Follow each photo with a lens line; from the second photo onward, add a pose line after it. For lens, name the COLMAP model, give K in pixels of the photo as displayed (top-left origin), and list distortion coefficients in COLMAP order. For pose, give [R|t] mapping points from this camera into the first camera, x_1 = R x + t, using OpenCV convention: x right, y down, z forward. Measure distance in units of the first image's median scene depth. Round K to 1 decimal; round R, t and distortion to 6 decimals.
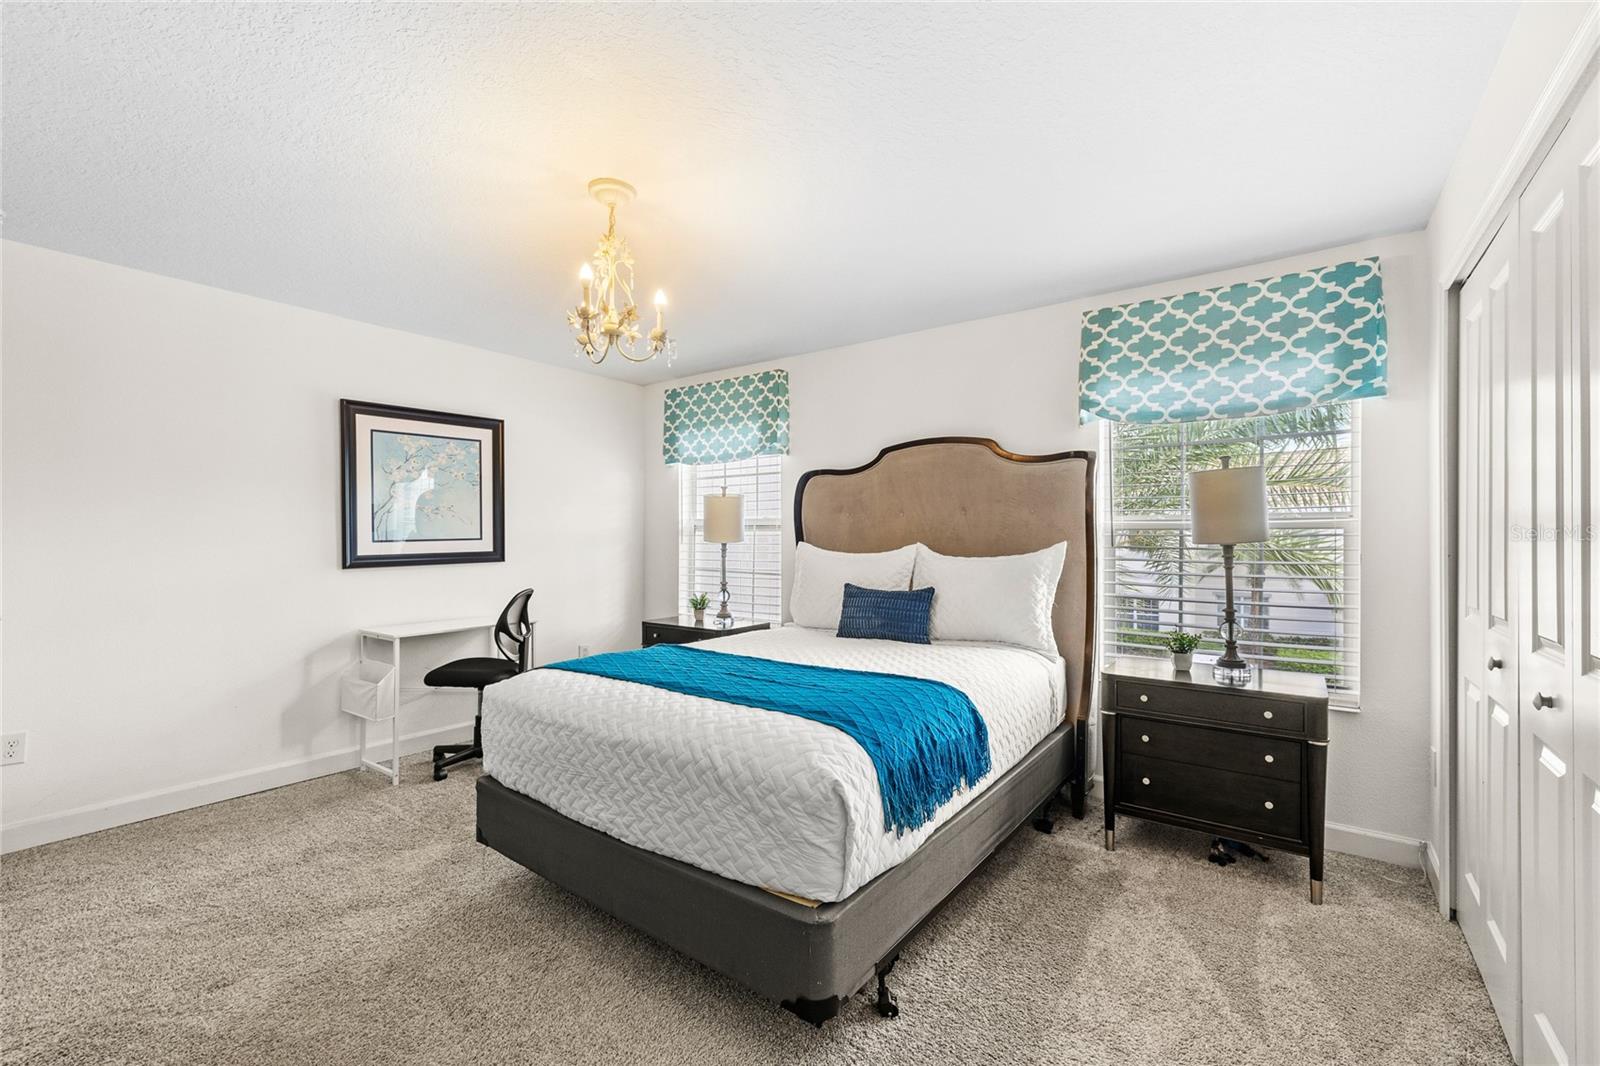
lens RADIAL K [[673.9, 0, 803.0], [0, 673.9, 537.0], [0, 0, 1]] dist [-0.001797, 0.000254]
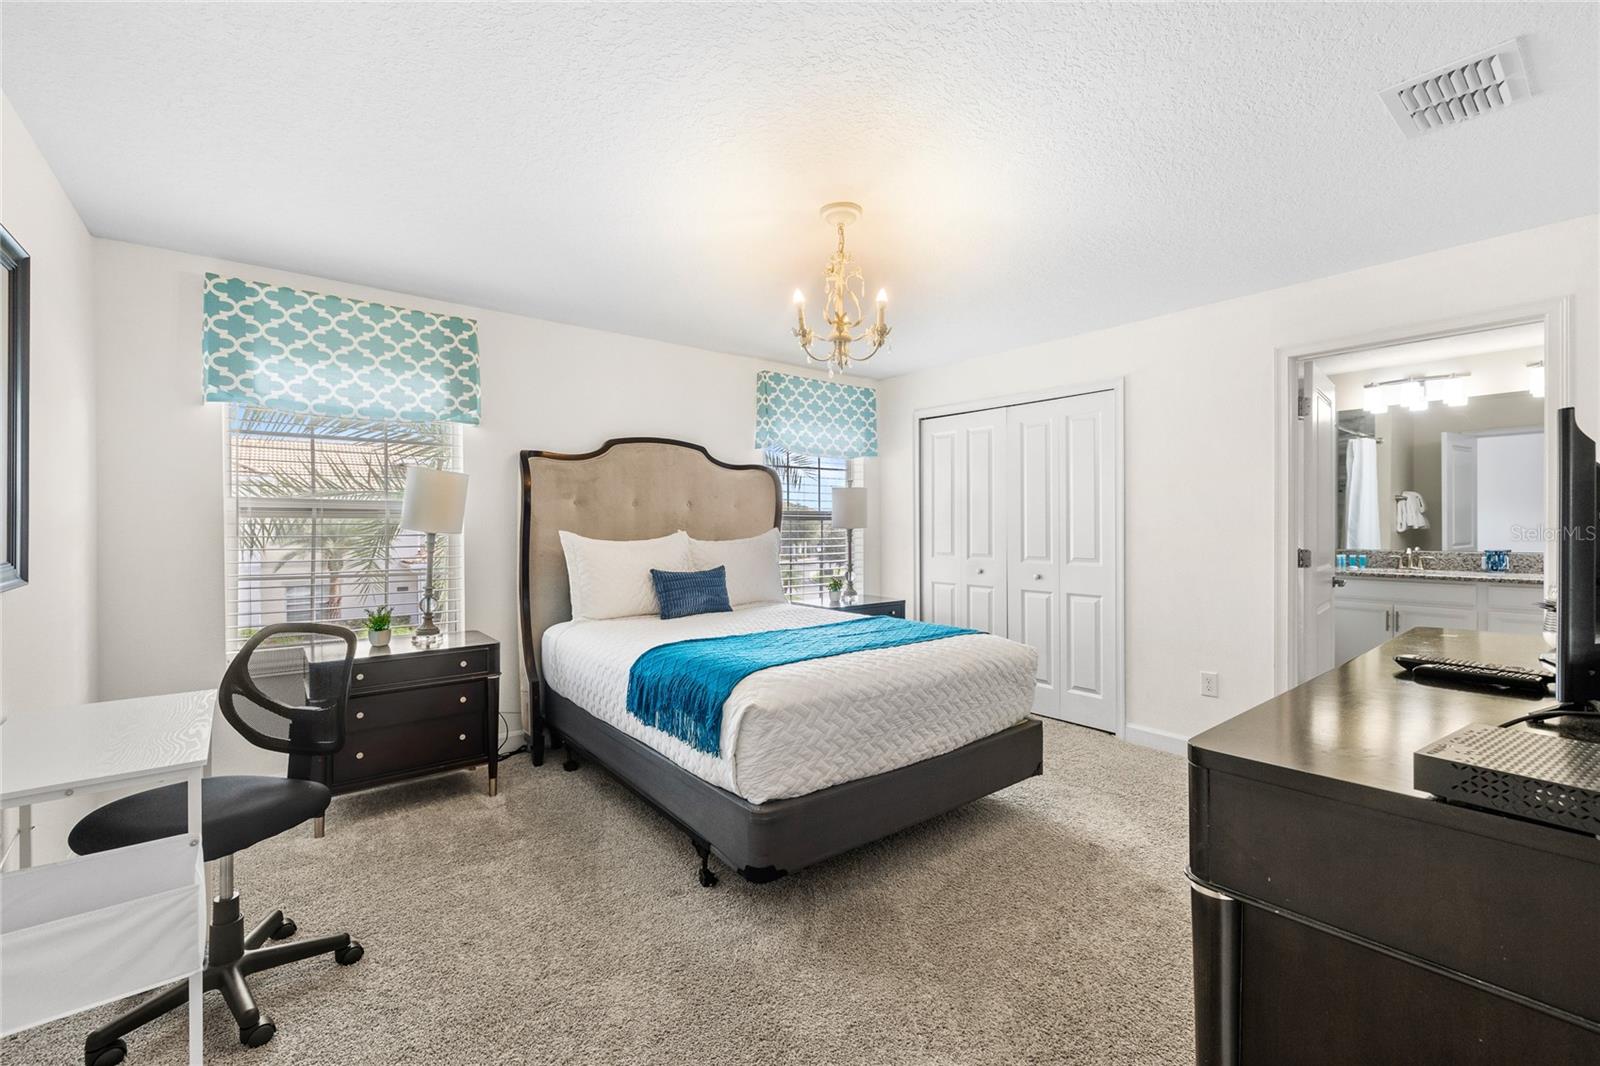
lens RADIAL K [[634.1, 0, 680.0], [0, 634.1, 530.7], [0, 0, 1]] dist [-0.001273, -0.000074]
pose [[0.341993, -0.011188, 0.939636, -0.349323], [0.002815, 0.999937, 0.010882, -0.000608], [-0.939698, -0.001076, 0.342003, 0.259623]]
